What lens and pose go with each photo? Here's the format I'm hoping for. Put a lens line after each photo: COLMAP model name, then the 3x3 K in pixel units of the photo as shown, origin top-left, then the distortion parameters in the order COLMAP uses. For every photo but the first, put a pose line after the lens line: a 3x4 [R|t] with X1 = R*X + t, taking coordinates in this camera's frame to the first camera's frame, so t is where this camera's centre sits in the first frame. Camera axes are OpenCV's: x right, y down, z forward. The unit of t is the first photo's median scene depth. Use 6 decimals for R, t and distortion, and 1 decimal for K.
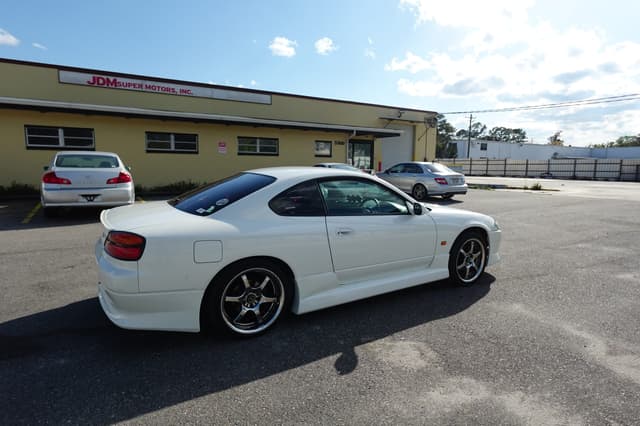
lens RADIAL K [[360.5, 0, 320.6], [0, 360.5, 217.8], [0, 0, 1]] dist [-0.003946, 0.003881]
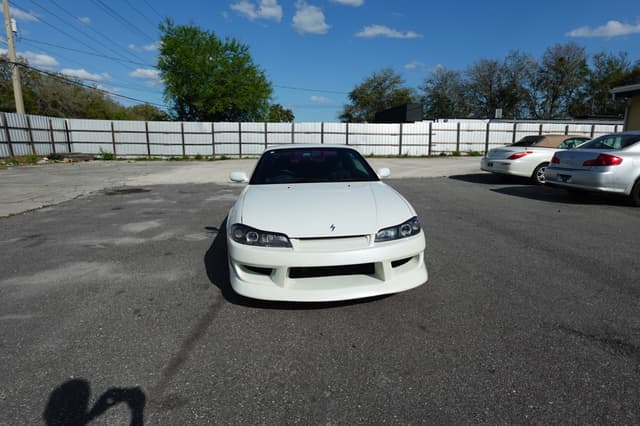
lens RADIAL K [[360.5, 0, 320.1], [0, 360.5, 211.6], [0, 0, 1]] dist [-0.003946, 0.003881]
pose [[-0.432476, 0.155221, -0.888184, 0.317147], [-0.135192, 0.962771, 0.234083, -0.059763], [0.891453, 0.221311, -0.395390, 0.441886]]
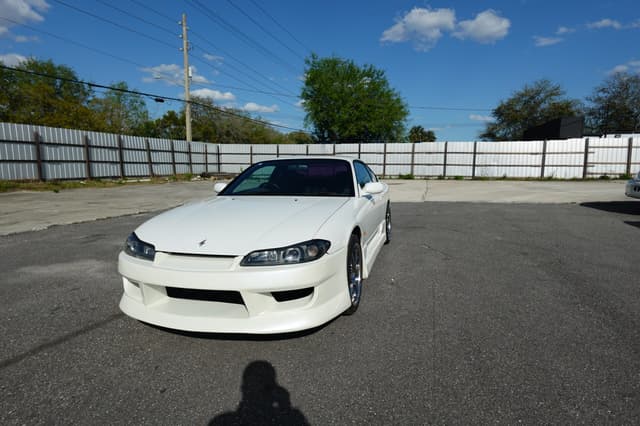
lens RADIAL K [[360.5, 0, 320.6], [0, 360.5, 209.5], [0, 0, 1]] dist [-0.003946, 0.003881]
pose [[-0.742187, 0.067937, -0.666741, 0.208842], [-0.105596, 0.970568, 0.216440, -0.063837], [0.661822, 0.231044, -0.713169, 0.526253]]
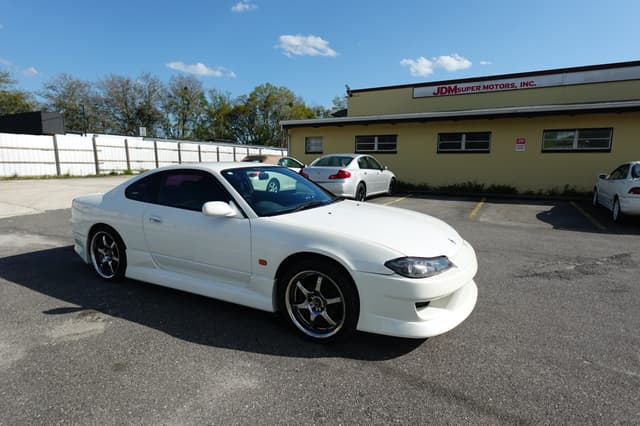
lens RADIAL K [[360.5, 0, 320.0], [0, 360.5, 214.7], [0, 0, 1]] dist [-0.003946, 0.003881]
pose [[0.490510, 0.114849, -0.863834, 0.281262], [-0.126732, 0.990140, 0.059680, -0.023539], [0.862171, 0.080202, 0.500229, 0.196572]]
